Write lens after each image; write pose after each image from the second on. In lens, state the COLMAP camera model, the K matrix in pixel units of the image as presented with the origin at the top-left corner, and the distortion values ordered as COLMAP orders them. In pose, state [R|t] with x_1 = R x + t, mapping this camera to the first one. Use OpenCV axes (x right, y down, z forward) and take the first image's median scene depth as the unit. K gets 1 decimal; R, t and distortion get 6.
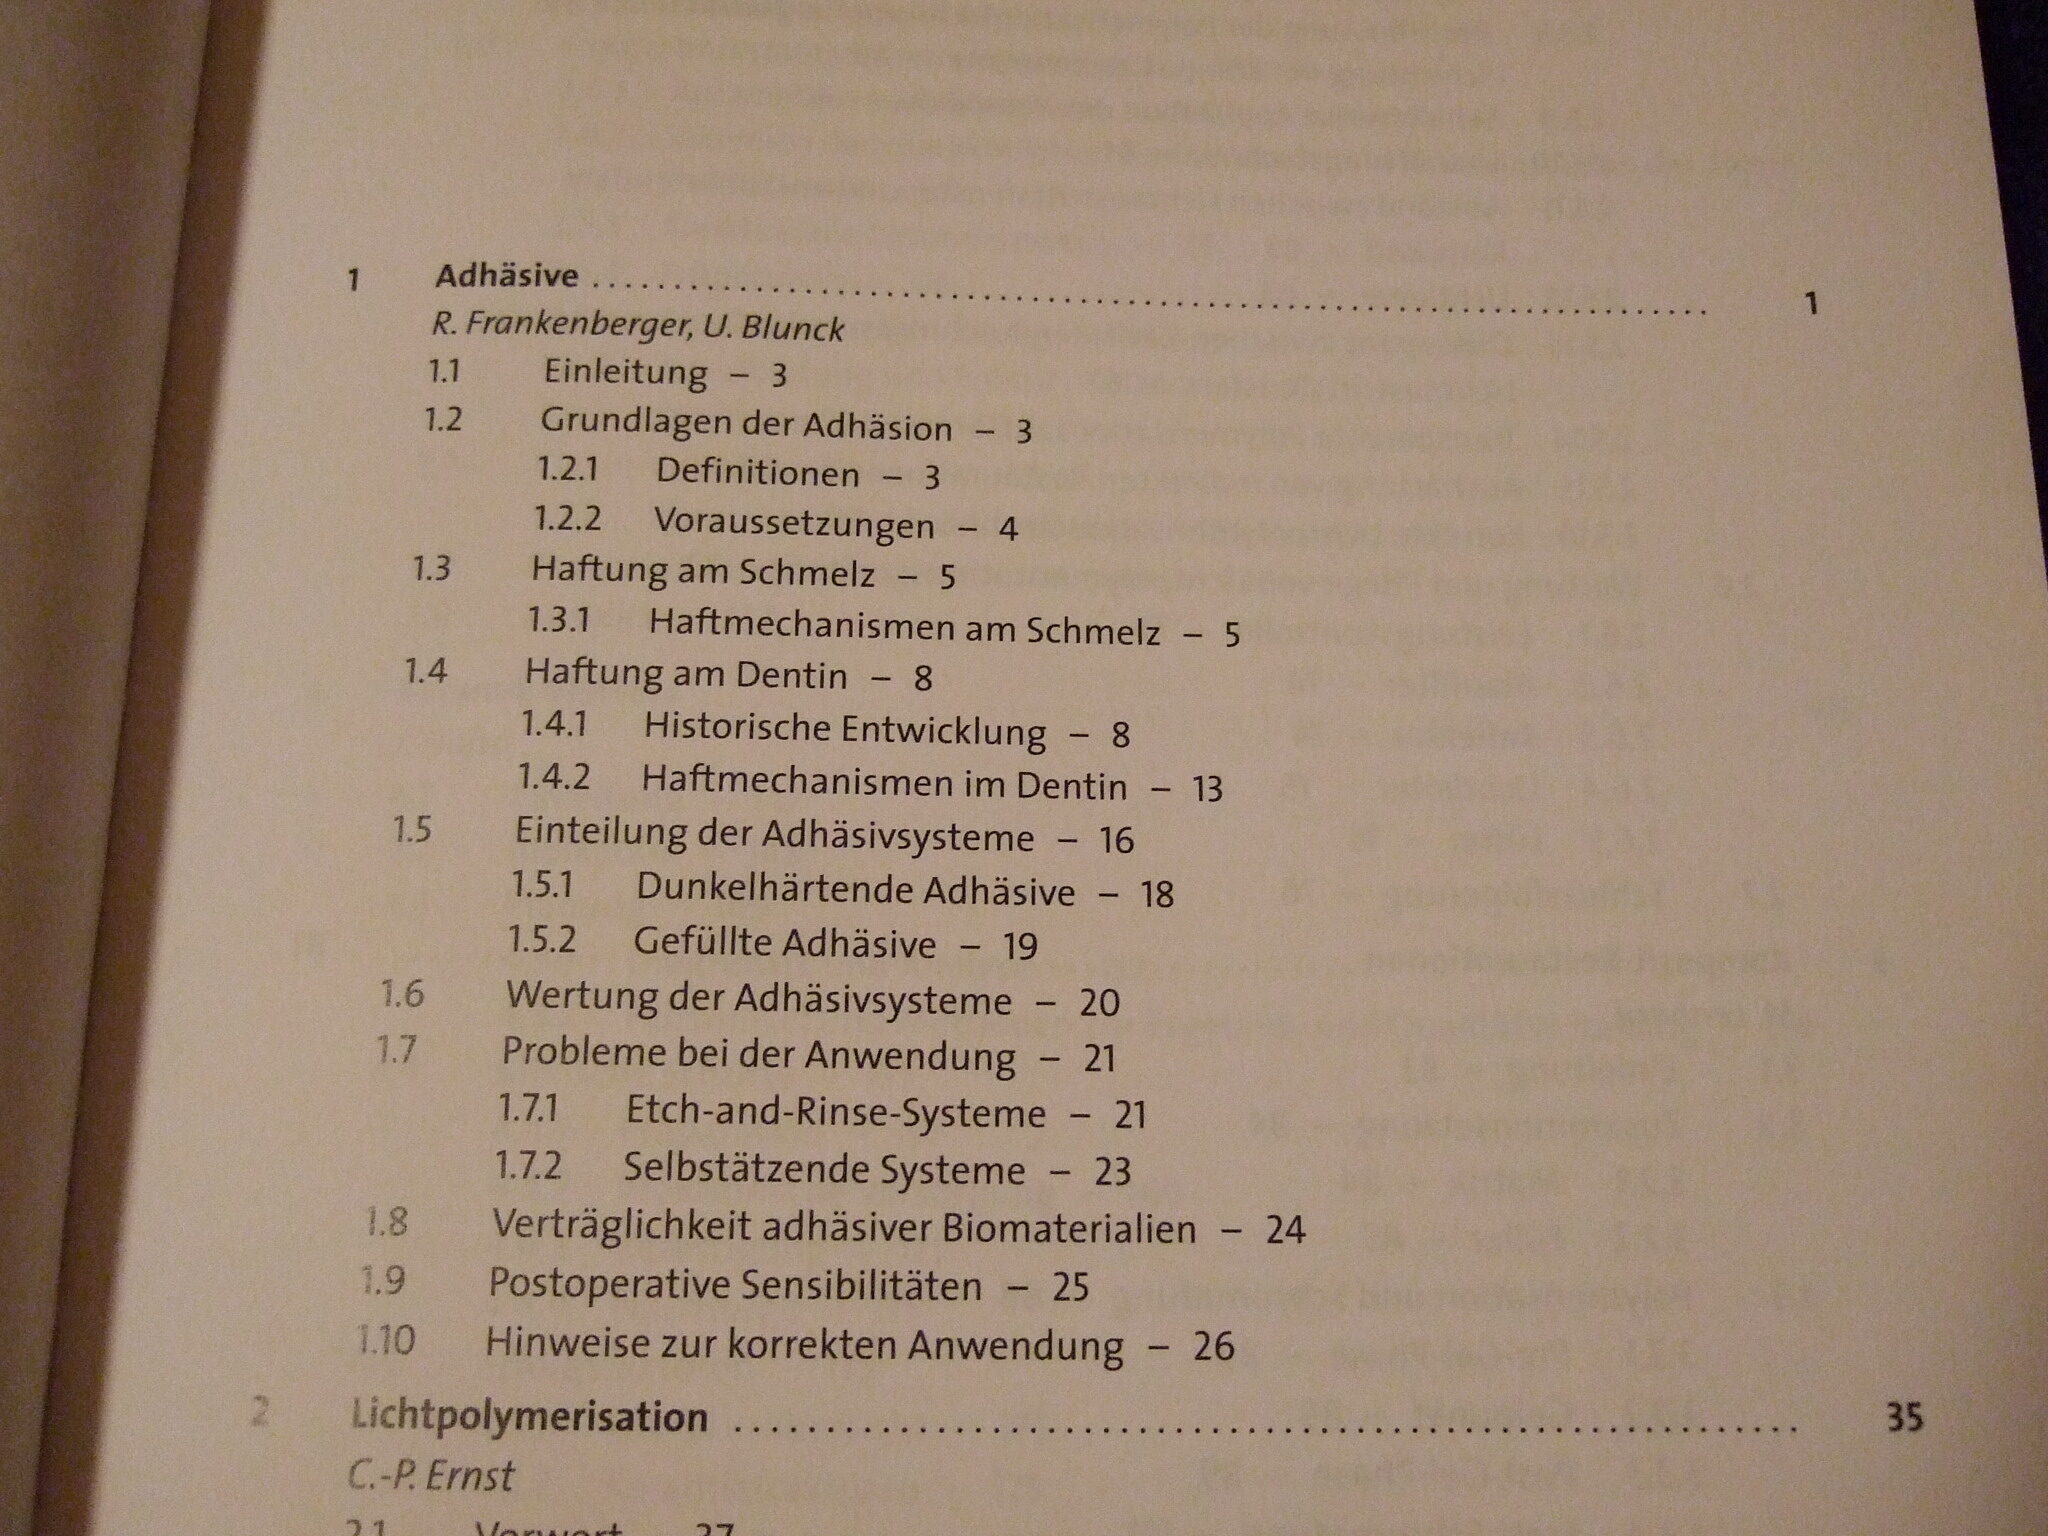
lens RADIAL K [[733.3, 0, 1033.3], [0, 733.3, 767.0], [0, 0, 1]] dist [-0.008443, 0.000475]
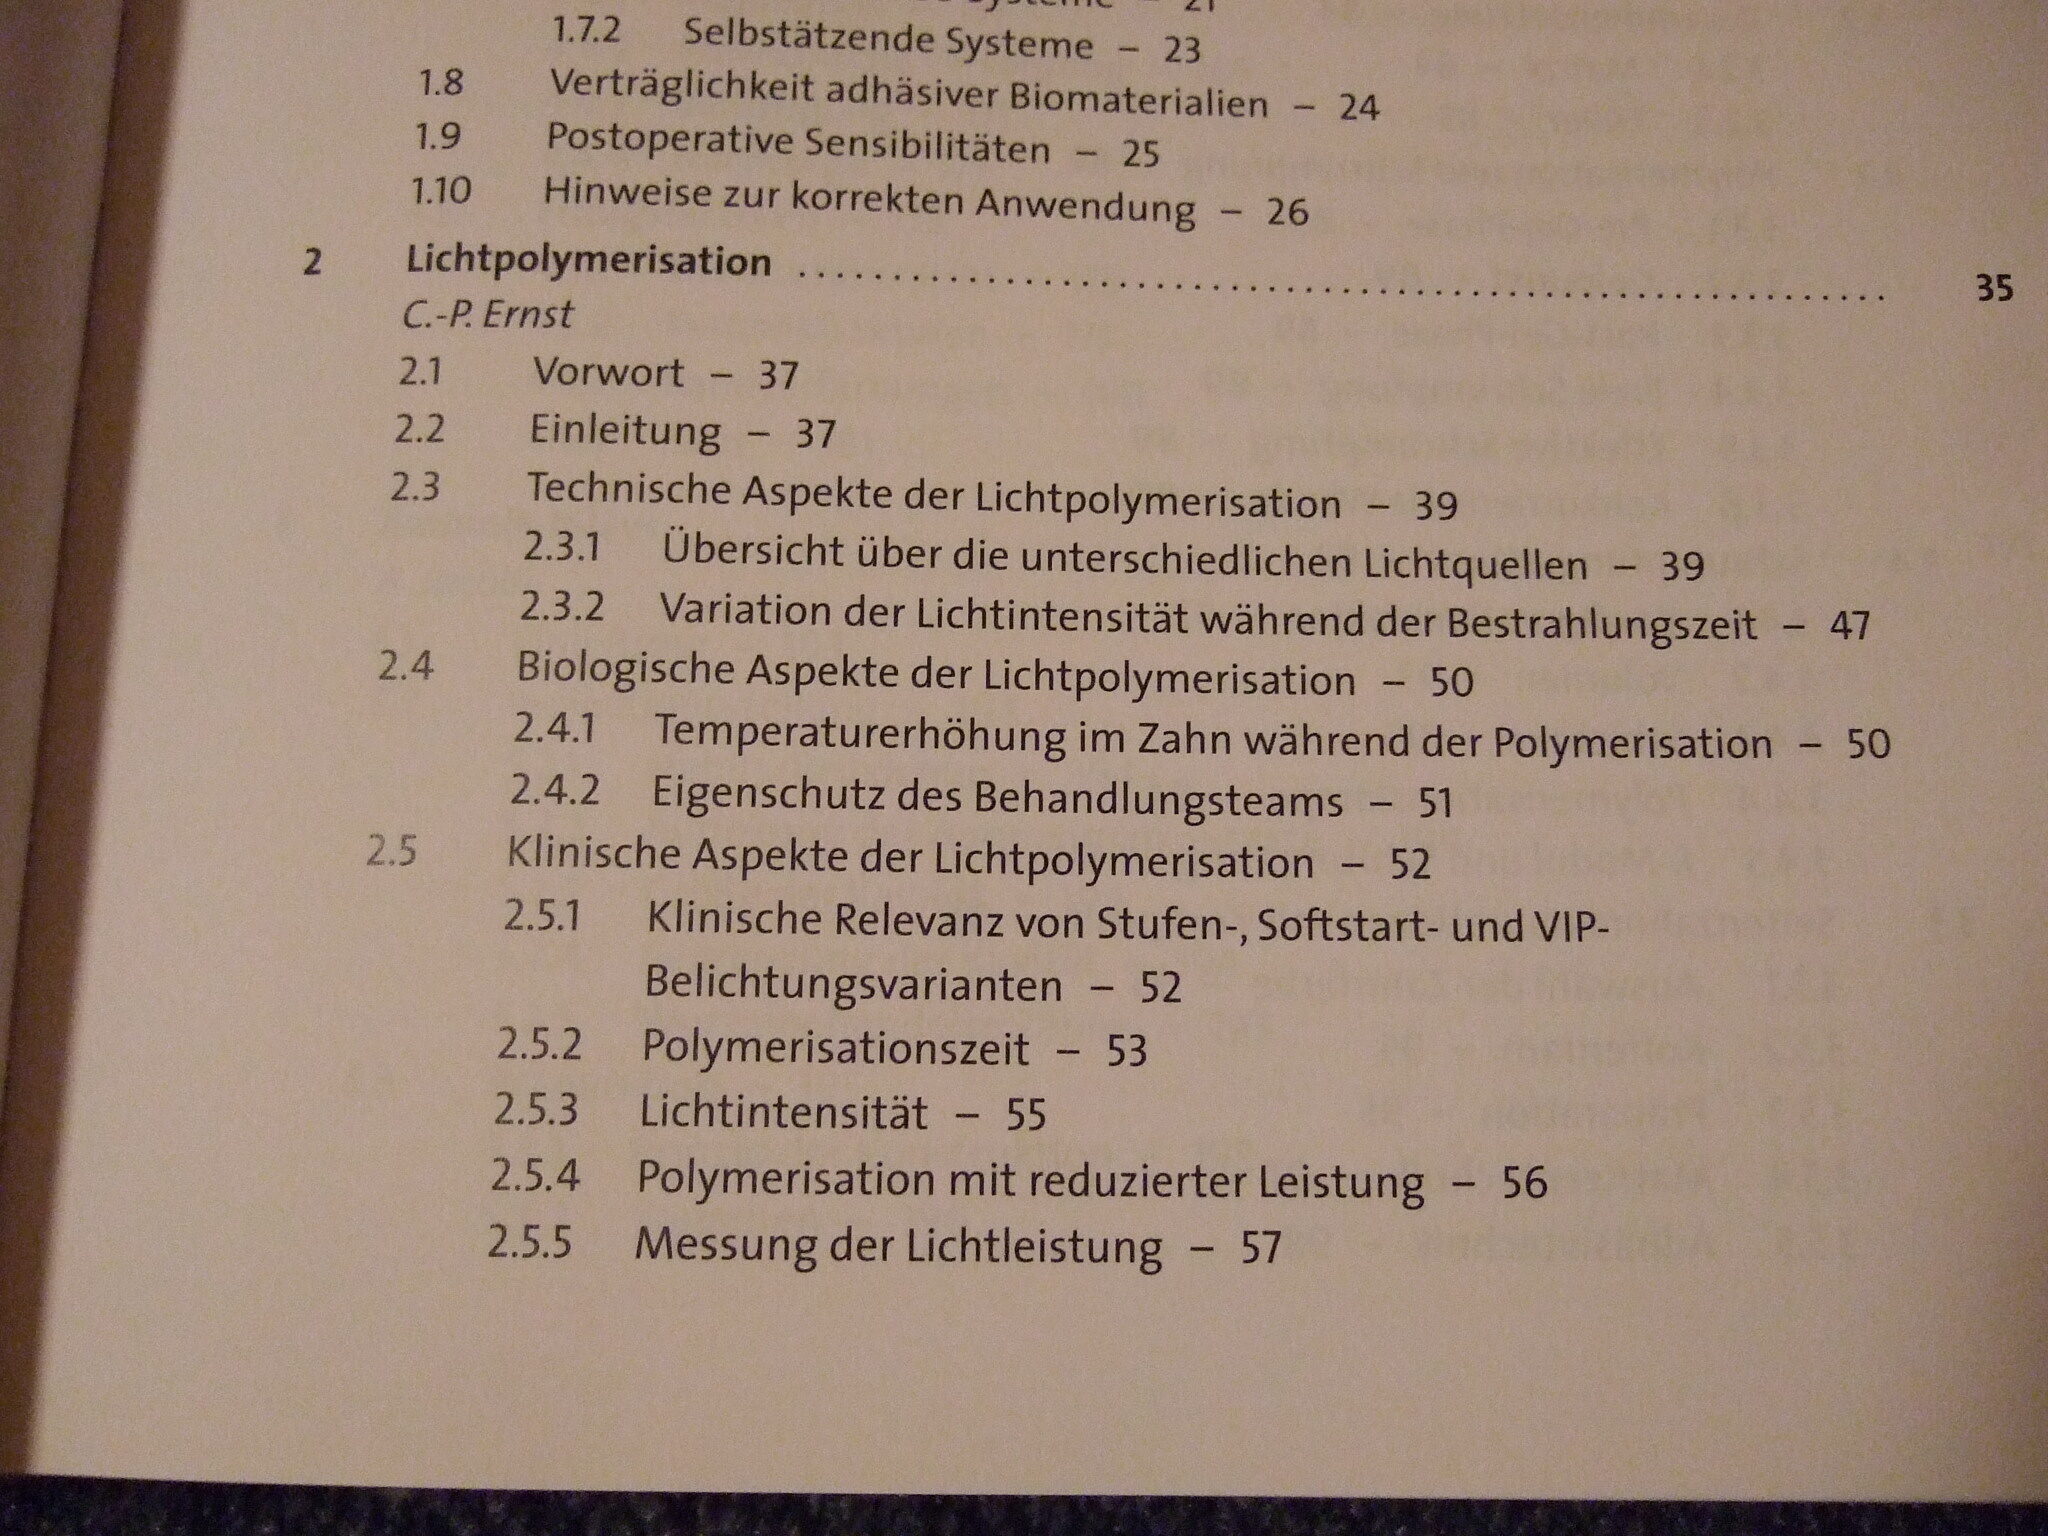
lens RADIAL K [[733.3, 0, 1018.1], [0, 733.3, 771.8], [0, 0, 1]] dist [-0.008443, 0.000475]
pose [[0.999996, -0.002512, -0.001449, -0.115069], [0.002534, 0.999876, 0.015572, 1.540039], [0.001410, -0.015576, 0.999878, 0.010893]]
